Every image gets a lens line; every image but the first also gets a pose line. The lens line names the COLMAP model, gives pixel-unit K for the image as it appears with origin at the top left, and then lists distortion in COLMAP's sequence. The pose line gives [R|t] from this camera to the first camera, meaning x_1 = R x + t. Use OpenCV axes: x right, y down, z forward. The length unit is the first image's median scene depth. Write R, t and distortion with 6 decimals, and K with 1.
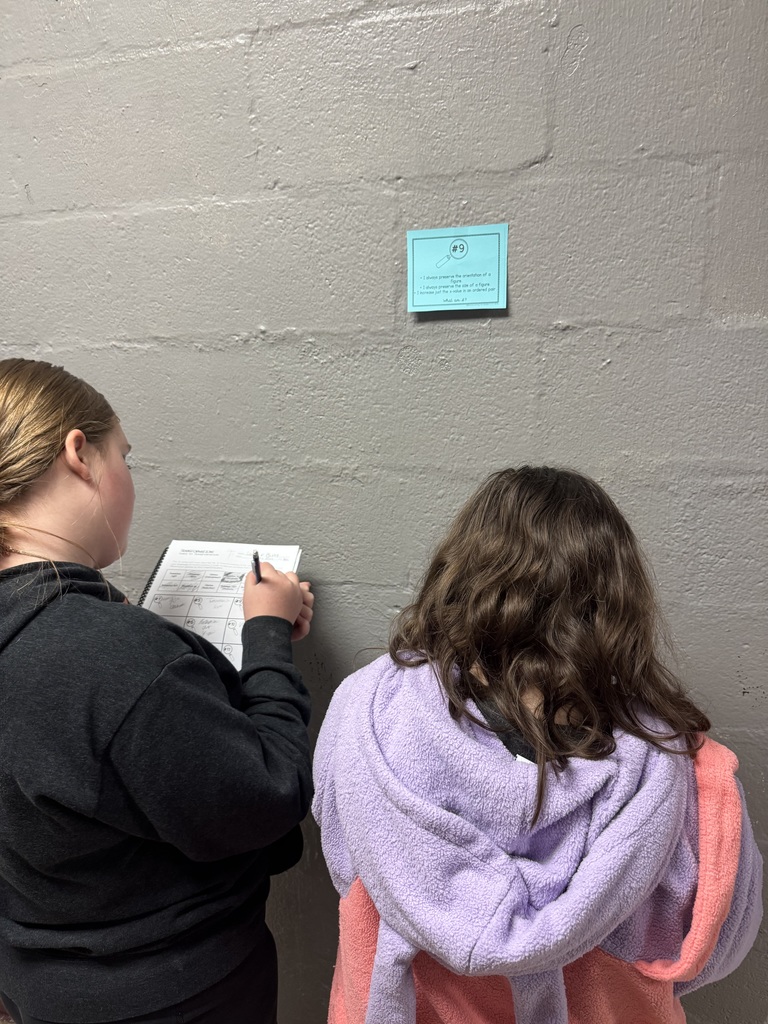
lens RADIAL K [[719.2, 0, 384.5], [0, 719.2, 511.6], [0, 0, 1]] dist [0.004035, -0.002310]
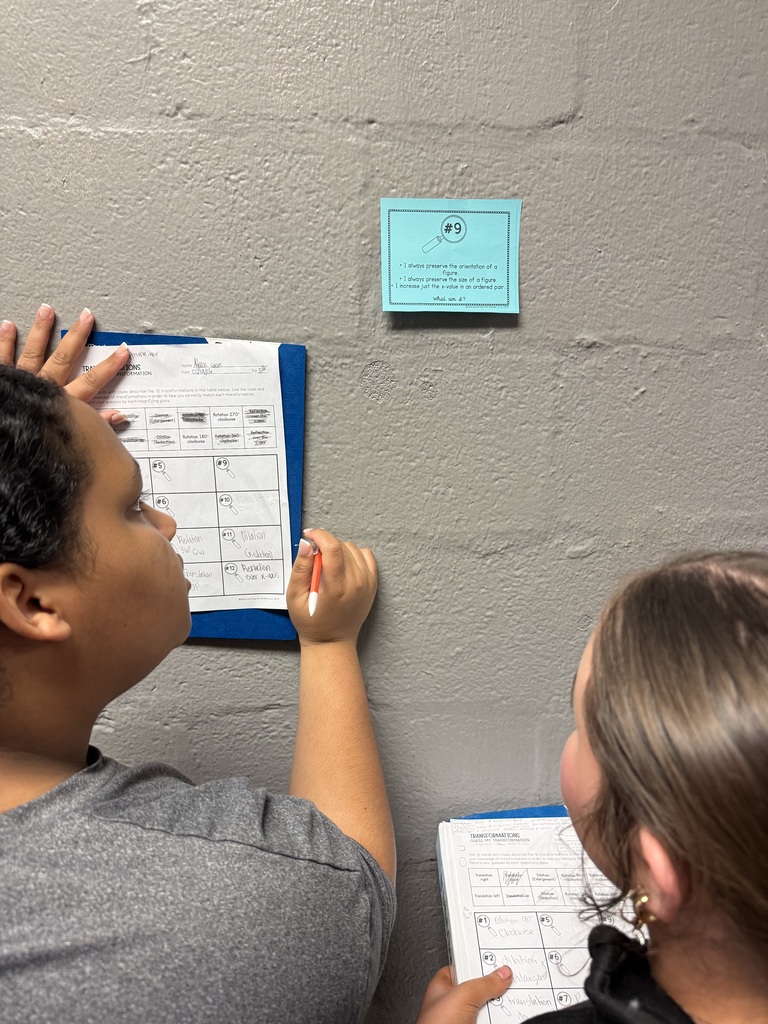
lens RADIAL K [[719.2, 0, 383.7], [0, 719.2, 510.9], [0, 0, 1]] dist [0.004035, -0.002310]
pose [[0.951376, -0.014952, 0.307667, -0.188213], [0.038966, 0.996639, -0.072057, -0.035286], [-0.305556, 0.080542, 0.948762, 0.361098]]
